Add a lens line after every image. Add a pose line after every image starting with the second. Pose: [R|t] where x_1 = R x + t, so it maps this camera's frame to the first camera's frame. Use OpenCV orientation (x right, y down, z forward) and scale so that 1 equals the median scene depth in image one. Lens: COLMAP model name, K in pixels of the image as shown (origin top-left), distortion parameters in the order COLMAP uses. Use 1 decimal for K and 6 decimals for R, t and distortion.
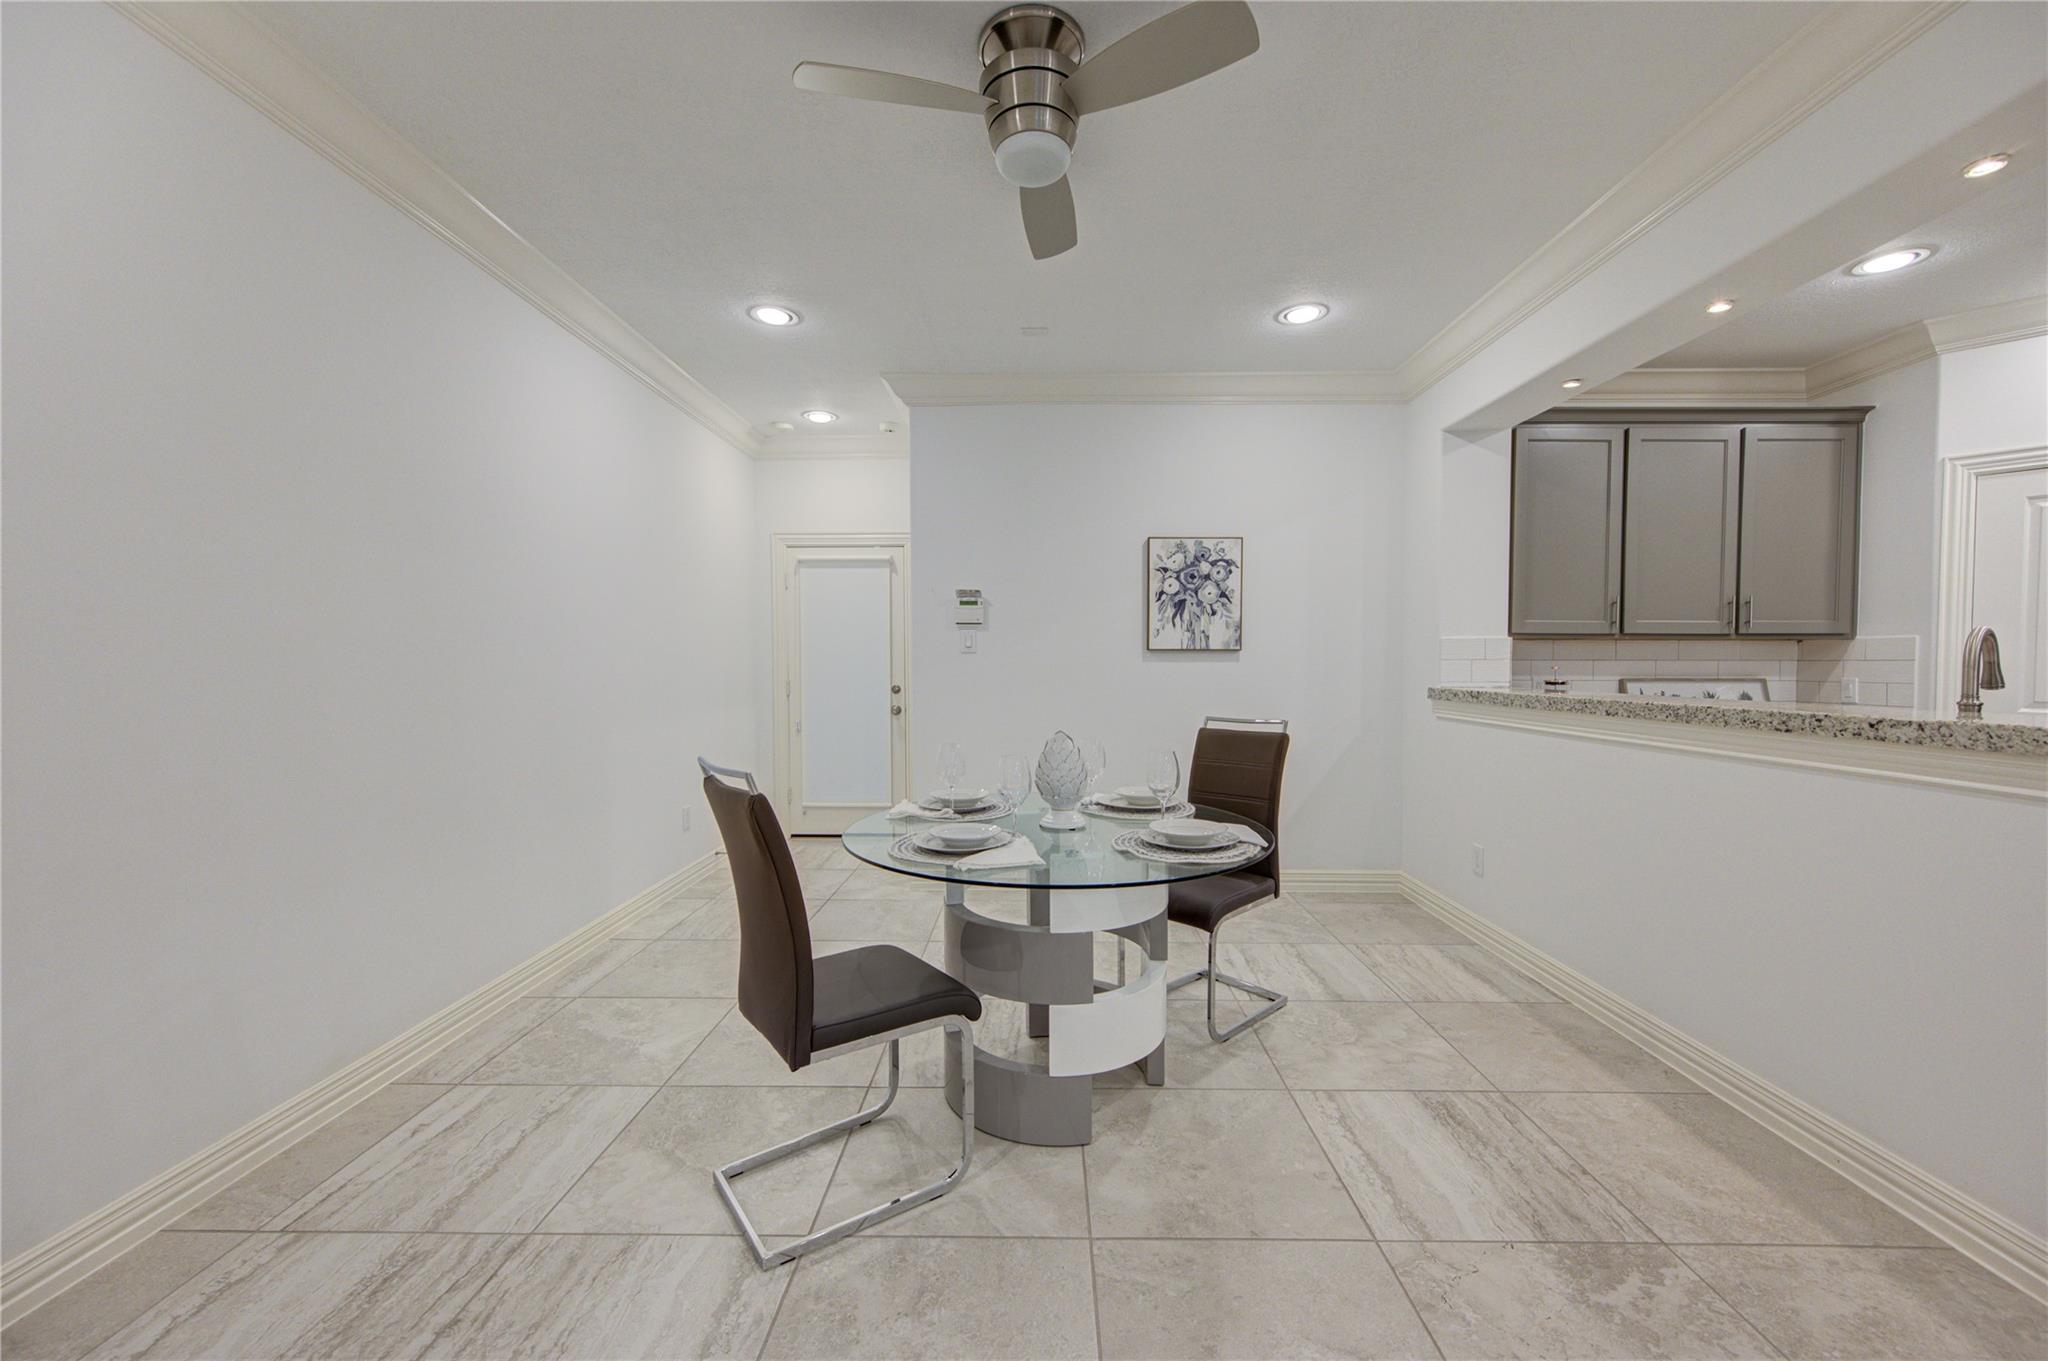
lens RADIAL K [[800.0, 0, 1016.8], [0, 800.0, 682.4], [0, 0, 1]] dist [-0.000772, -0.000182]
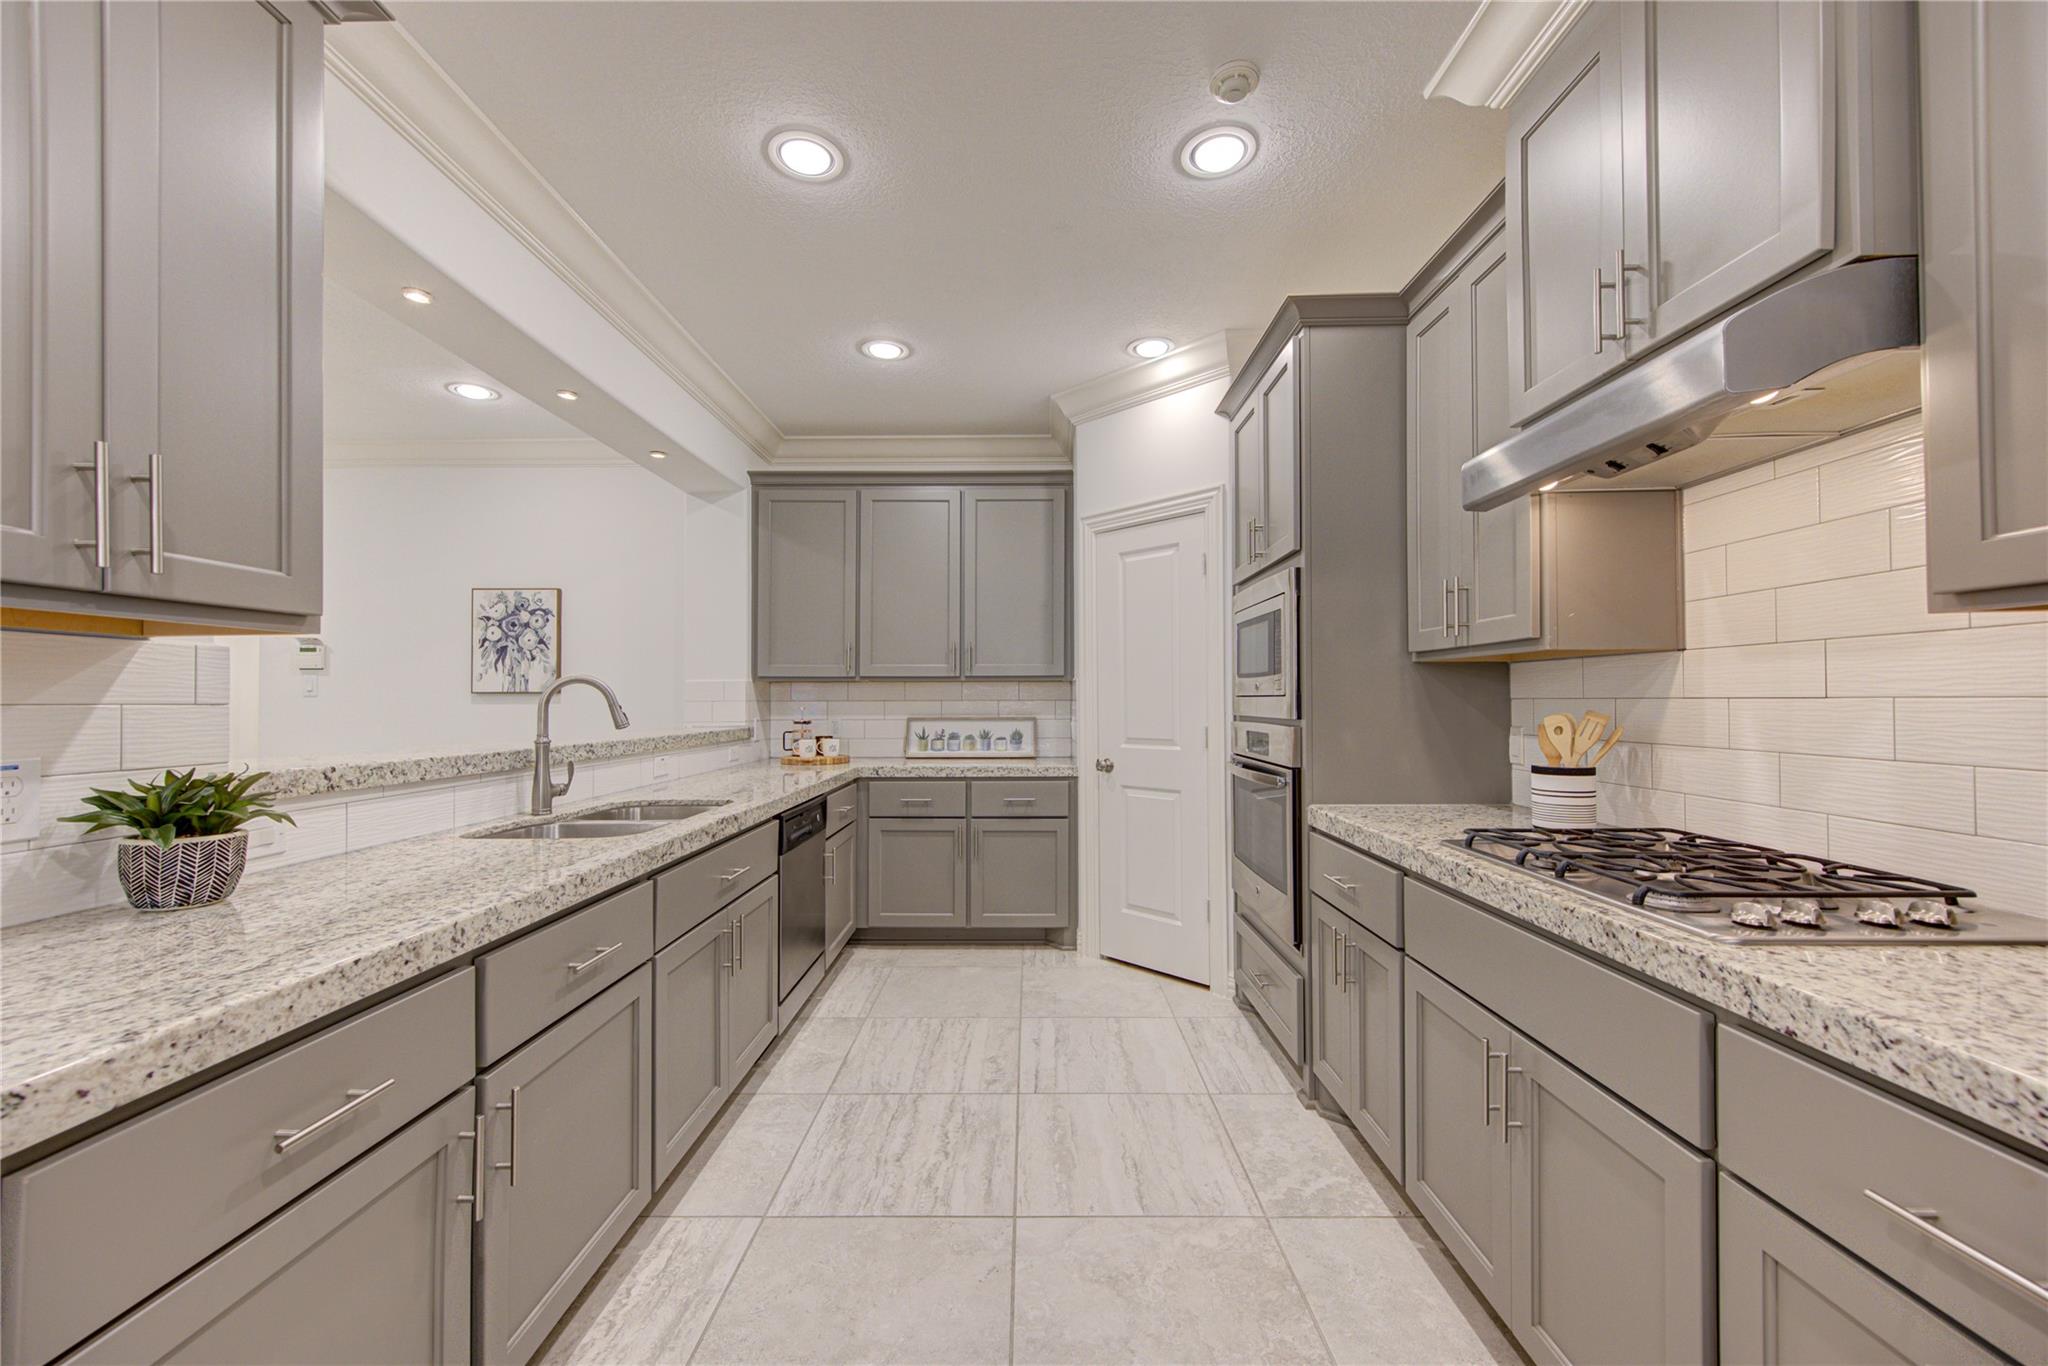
lens RADIAL K [[795.3, 0, 1009.2], [0, 795.3, 687.3], [0, 0, 1]] dist [0.003382, -0.001198]
pose [[0.999974, -0.003834, 0.006161, 0.883028], [0.004067, 0.999260, -0.038252, -0.004018], [-0.006010, 0.038276, 0.999249, -0.075384]]
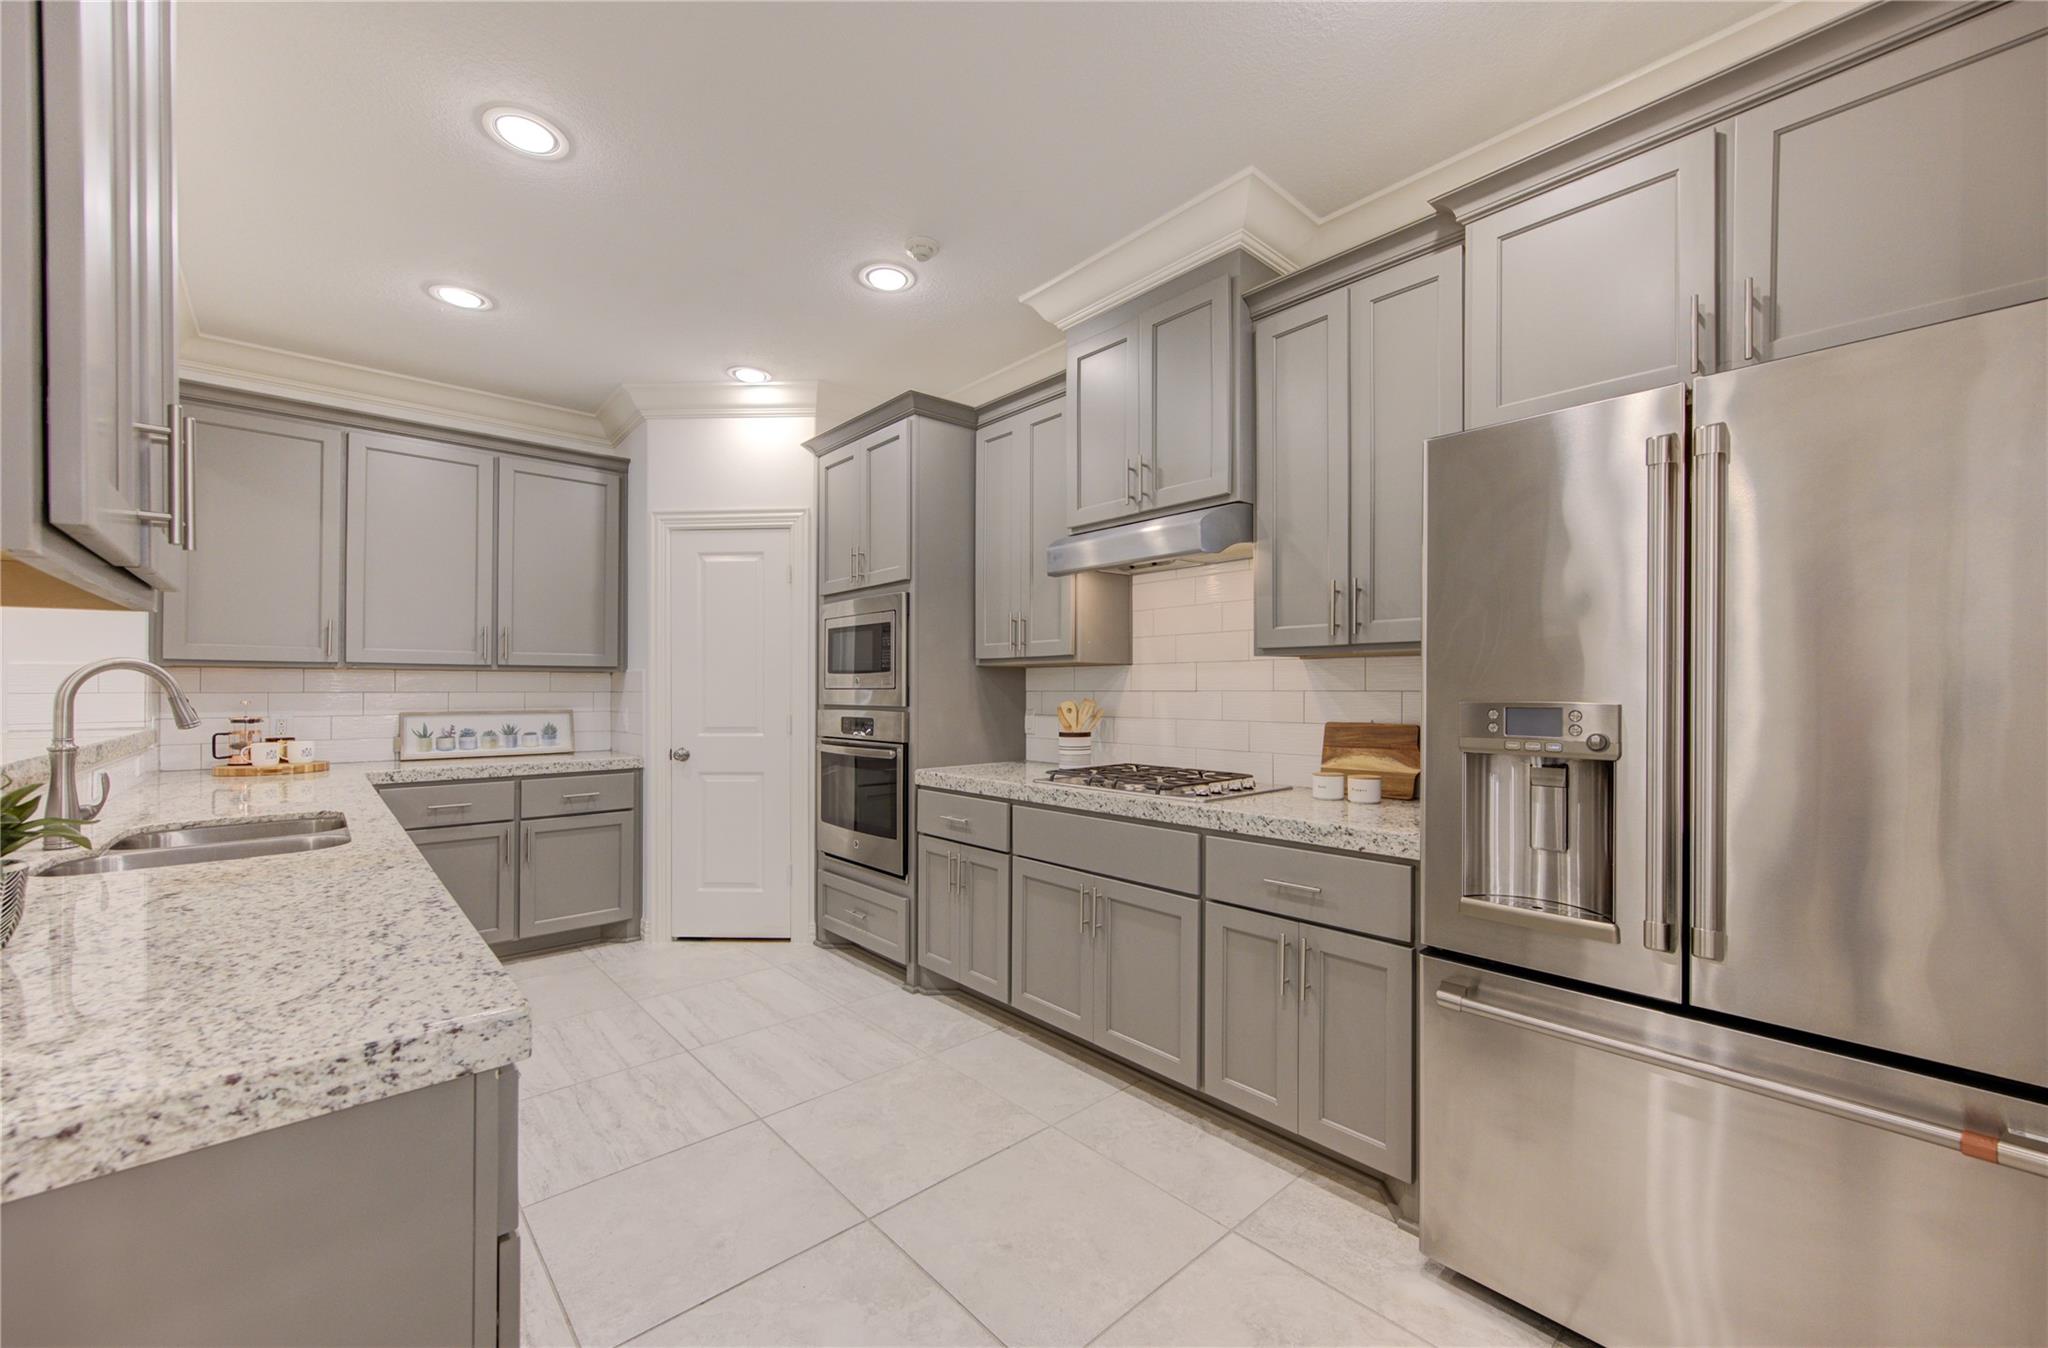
lens RADIAL K [[800.0, 0, 1030.7], [0, 800.0, 686.3], [0, 0, 1]] dist [-0.000772, -0.000182]
pose [[0.728110, 0.002036, 0.685457, 0.652905], [0.016925, 0.999637, -0.020948, -0.003432], [-0.685251, 0.026854, 0.727812, -0.145123]]
